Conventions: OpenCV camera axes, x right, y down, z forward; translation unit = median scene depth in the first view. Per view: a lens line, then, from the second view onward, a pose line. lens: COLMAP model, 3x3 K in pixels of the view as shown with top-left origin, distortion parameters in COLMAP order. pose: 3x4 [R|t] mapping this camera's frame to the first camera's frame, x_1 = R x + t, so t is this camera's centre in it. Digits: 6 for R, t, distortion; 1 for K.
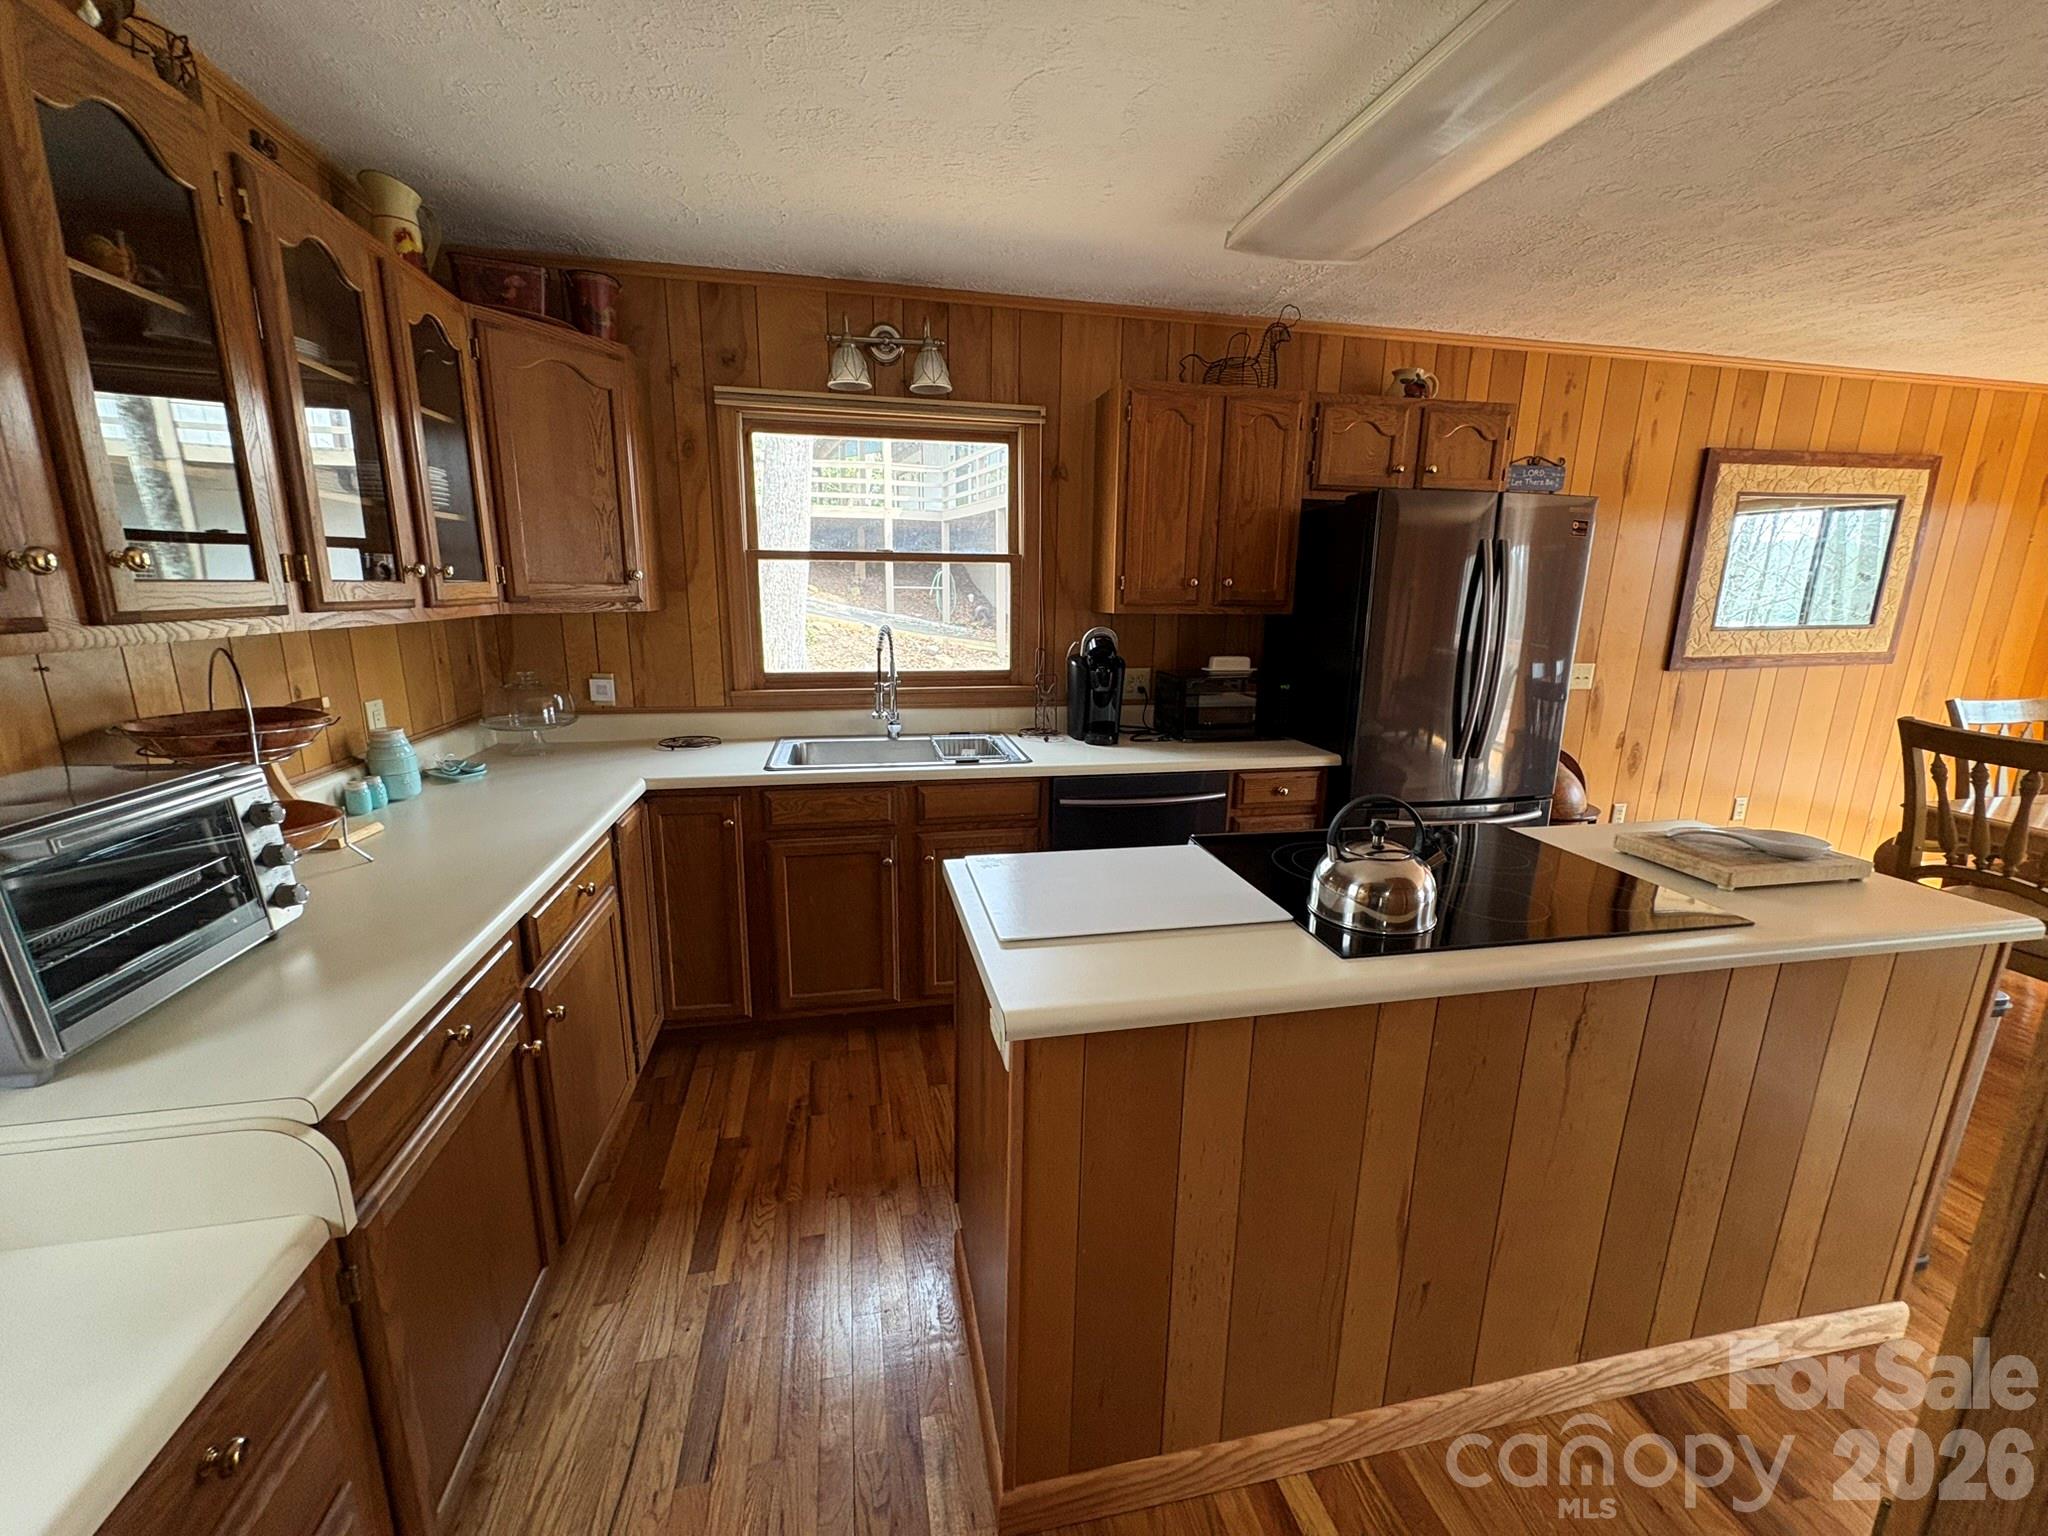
lens RADIAL K [[812.0, 0, 1024.0], [0, 812.0, 768.0], [0, 0, 1]] dist [0.000299, -0.000070]
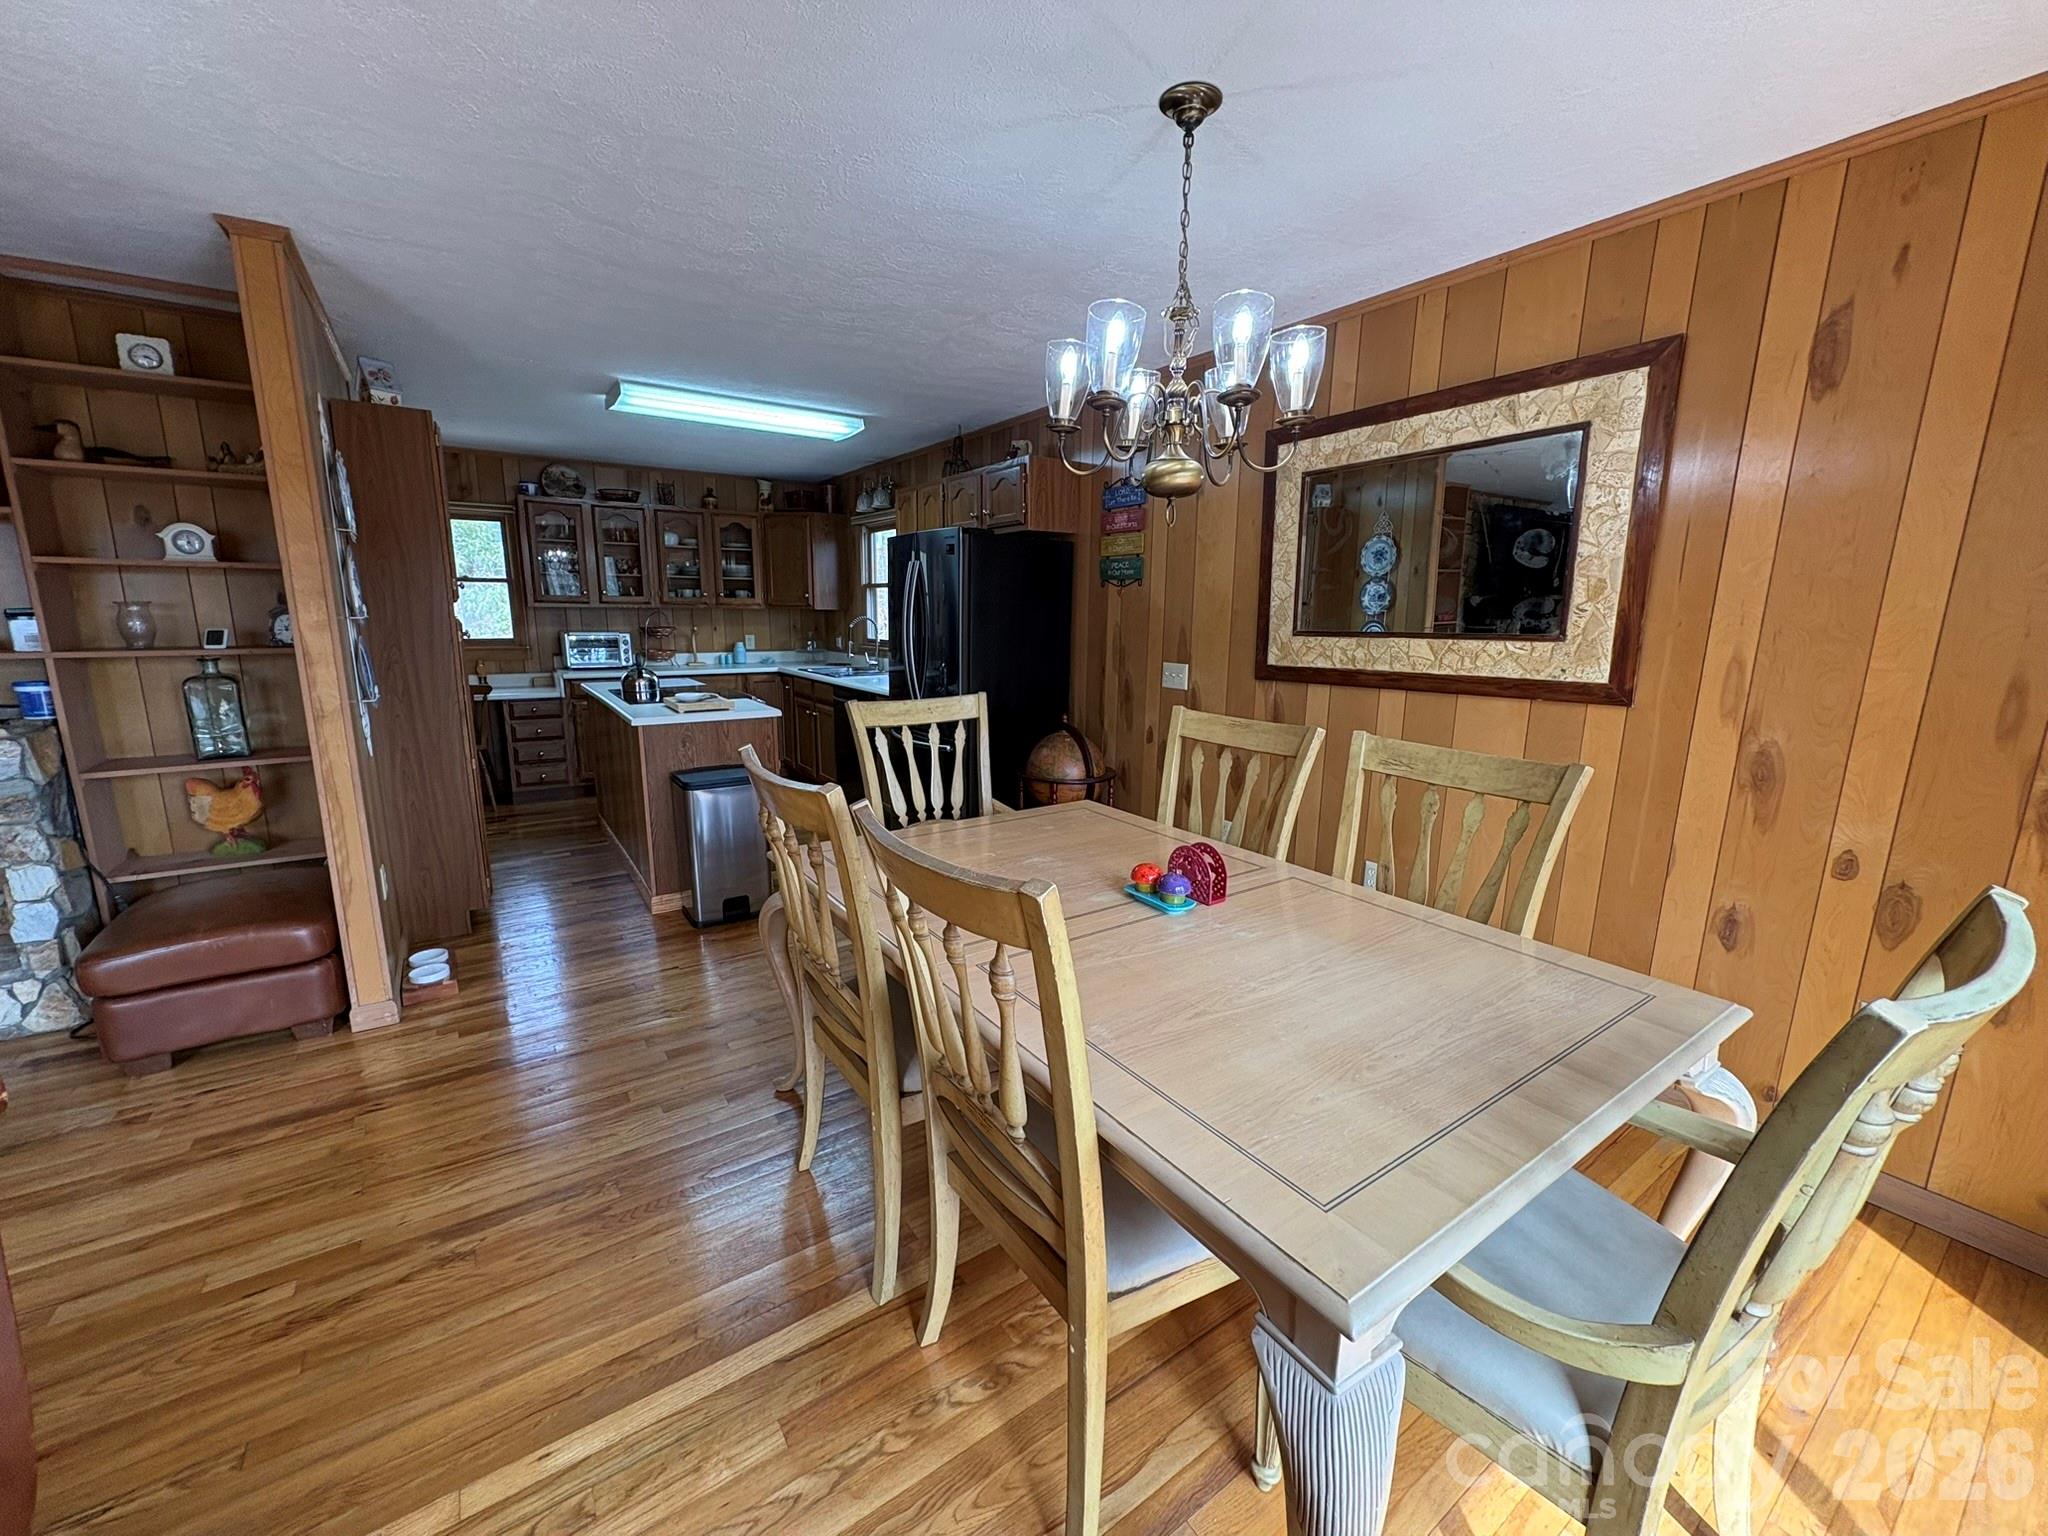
lens RADIAL K [[812.0, 0, 1024.0], [0, 812.0, 768.0], [0, 0, 1]] dist [0.000299, -0.000070]
pose [[0.382355, 0.165009, -0.909163, 1.511958], [-0.208324, 0.973987, 0.089162, -0.051005], [0.900225, 0.155309, 0.406784, 0.415552]]
